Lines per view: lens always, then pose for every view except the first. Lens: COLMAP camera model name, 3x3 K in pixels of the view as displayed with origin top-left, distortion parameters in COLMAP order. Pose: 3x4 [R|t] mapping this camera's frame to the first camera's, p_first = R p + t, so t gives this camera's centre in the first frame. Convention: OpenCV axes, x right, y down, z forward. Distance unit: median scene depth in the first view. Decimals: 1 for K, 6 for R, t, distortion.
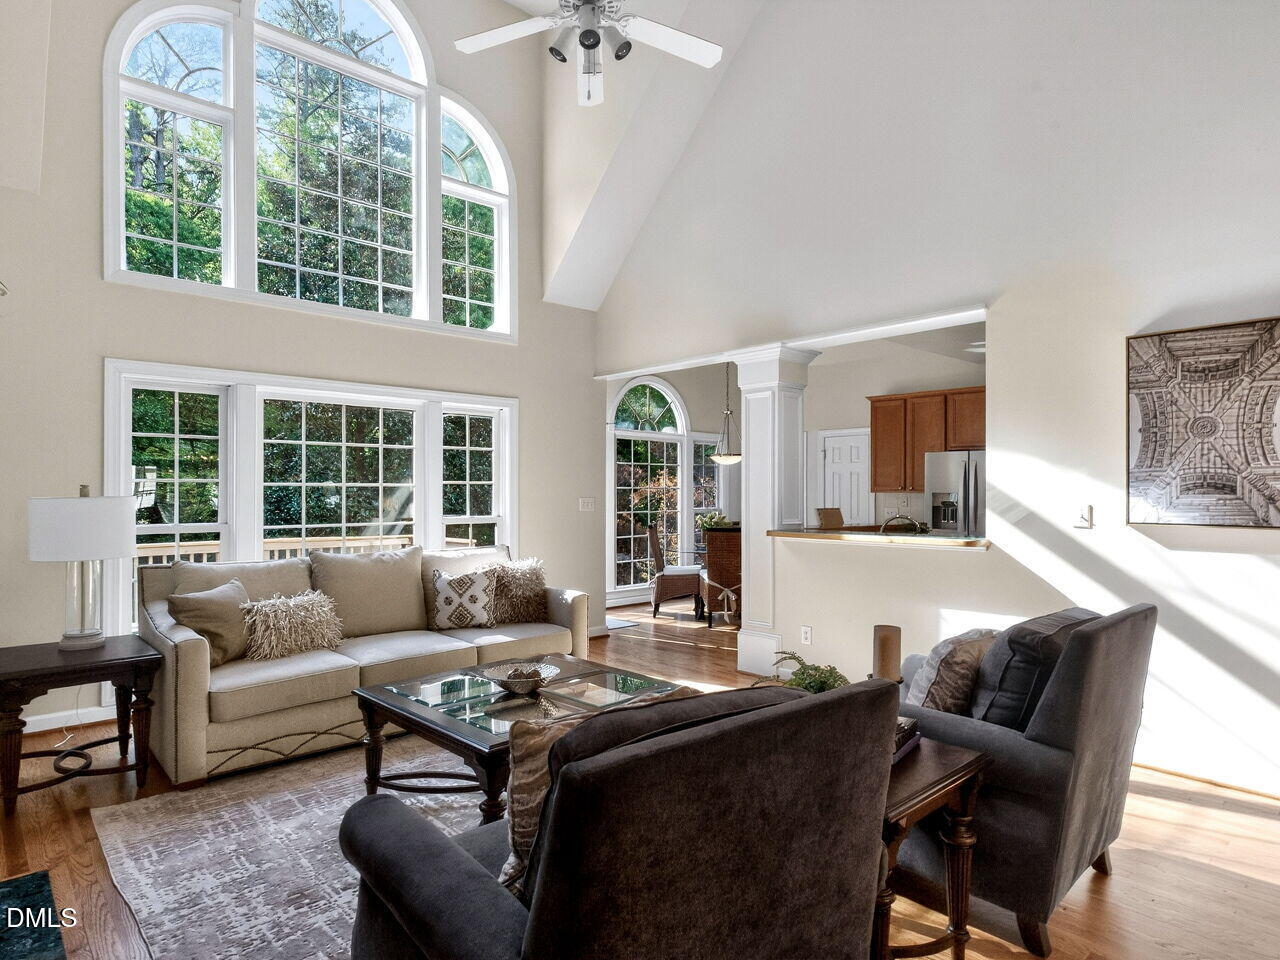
lens RADIAL K [[738.8, 0, 634.4], [0, 738.8, 490.0], [0, 0, 1]] dist [0.003546, 0.001059]
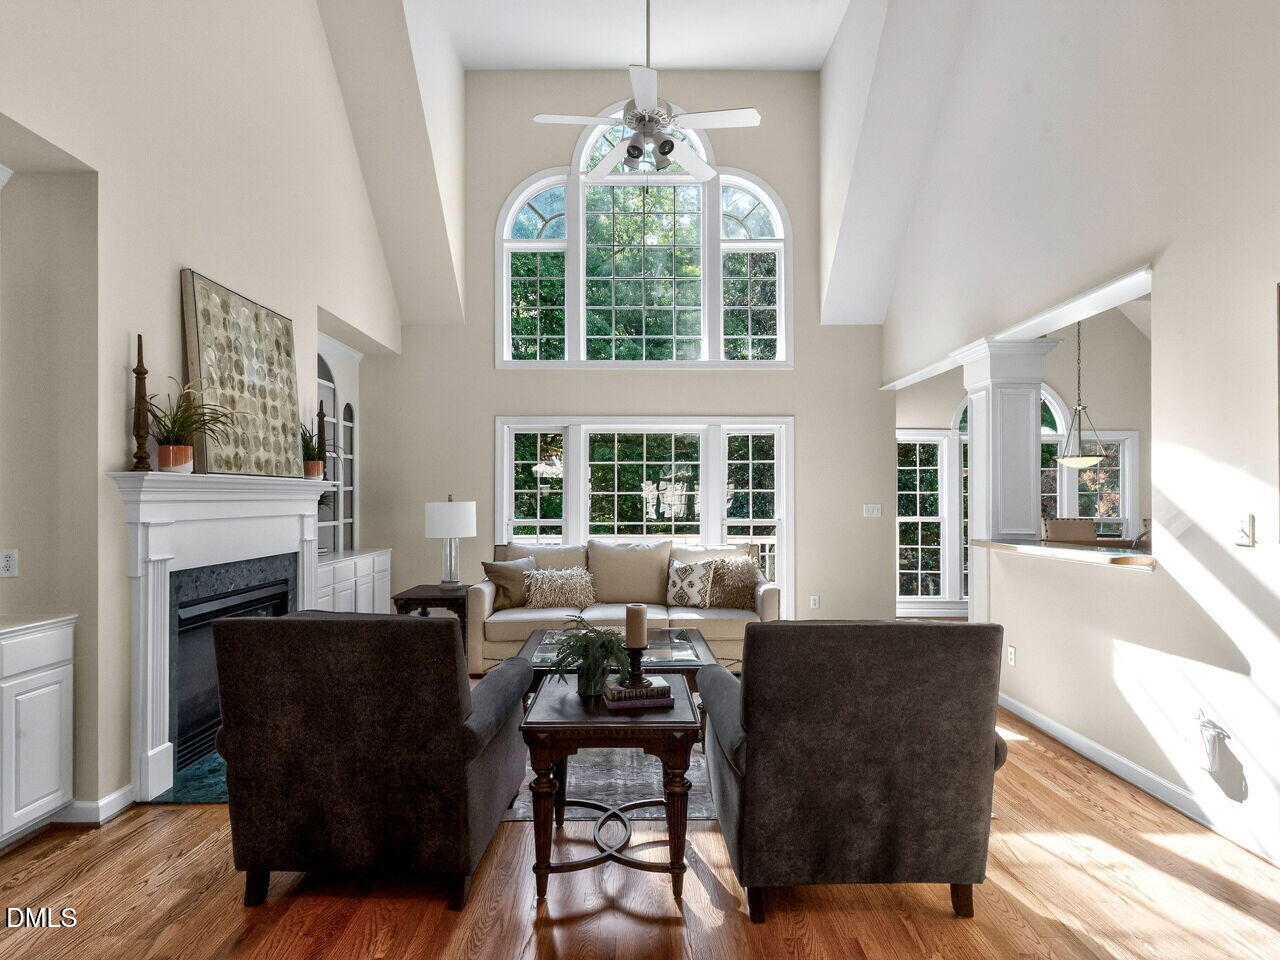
lens RADIAL K [[698.9, 0, 639.1], [0, 698.9, 495.0], [0, 0, 1]] dist [0.002389, 0.000125]
pose [[0.747034, -0.004996, -0.664767, 0.429762], [0.001663, 0.999983, -0.005647, 0.002584], [0.664784, 0.003113, 0.747029, 0.048808]]
